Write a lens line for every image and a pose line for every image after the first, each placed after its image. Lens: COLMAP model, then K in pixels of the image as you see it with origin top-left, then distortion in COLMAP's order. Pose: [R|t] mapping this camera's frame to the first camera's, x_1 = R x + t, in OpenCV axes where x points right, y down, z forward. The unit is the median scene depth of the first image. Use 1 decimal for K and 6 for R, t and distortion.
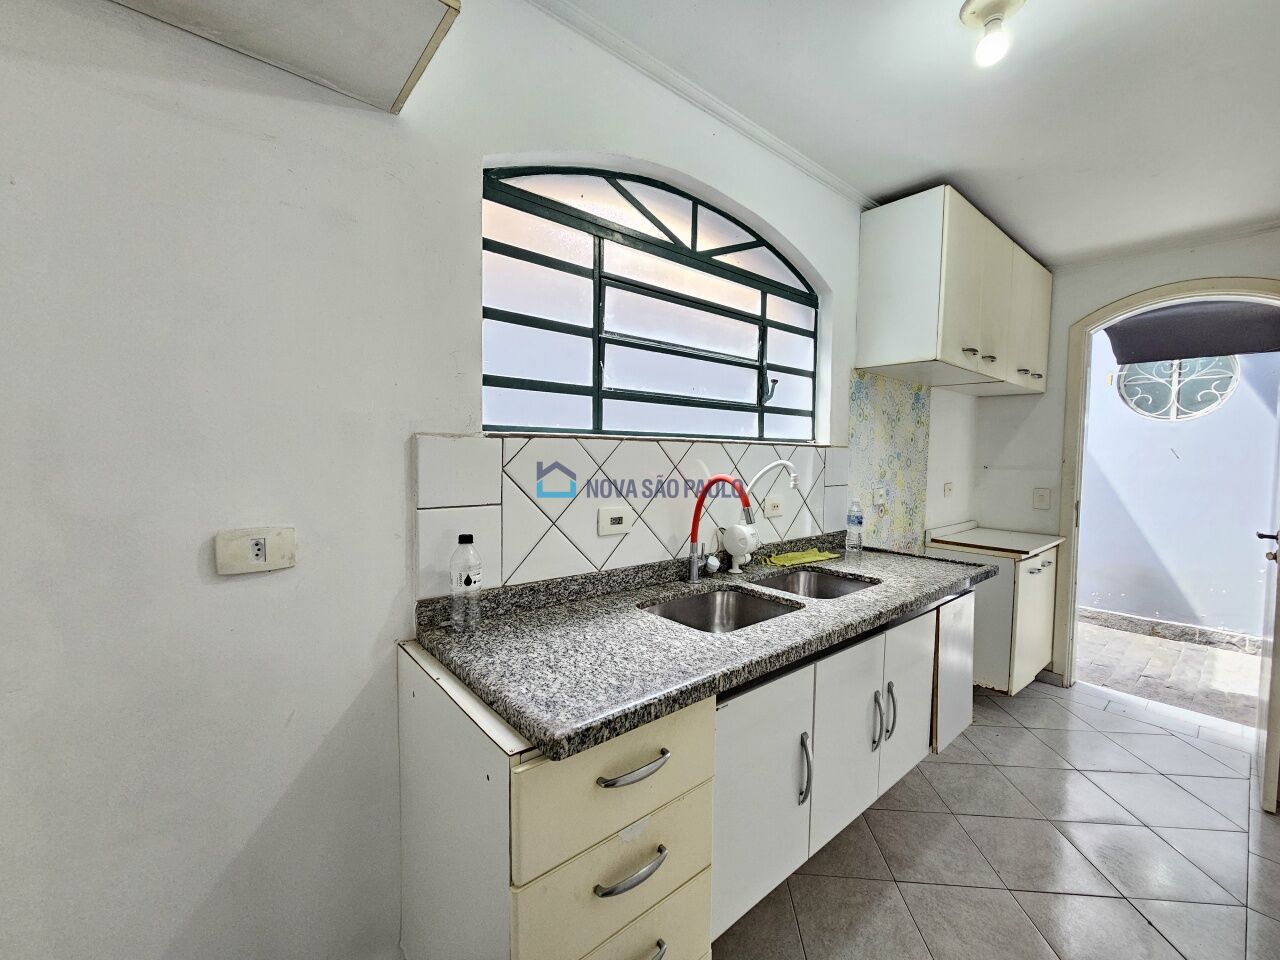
lens RADIAL K [[521.6, 0, 640.8], [0, 521.6, 475.9], [0, 0, 1]] dist [0.000136, 0.000406]
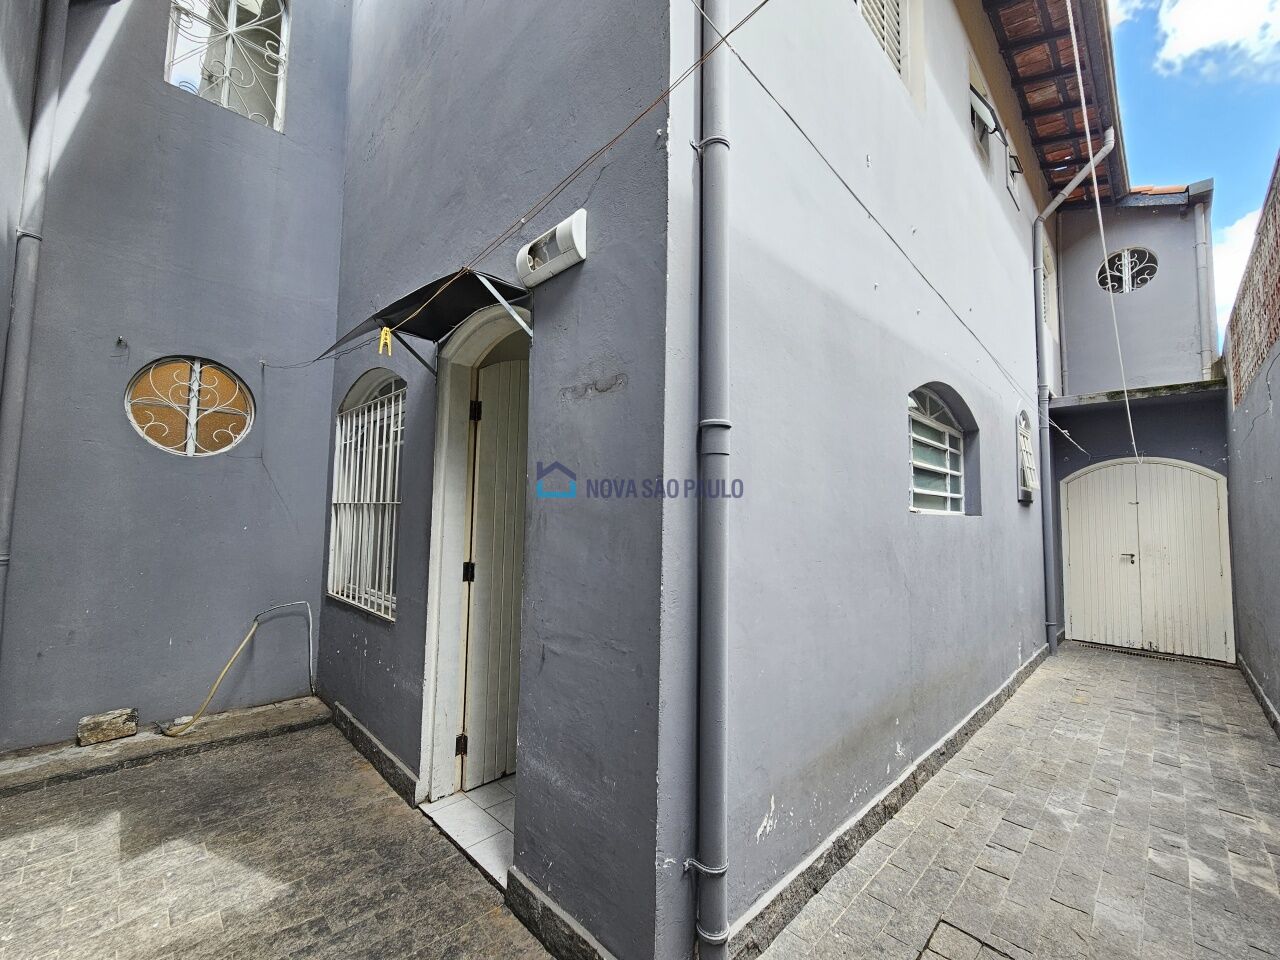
lens RADIAL K [[521.6, 0, 640.1], [0, 521.6, 482.4], [0, 0, 1]] dist [0.000136, 0.000406]
pose [[-0.077676, 0.053937, 0.995519, 0.188585], [0.025957, 0.998306, -0.052063, -0.012754], [-0.996641, 0.021797, -0.078945, 0.389655]]
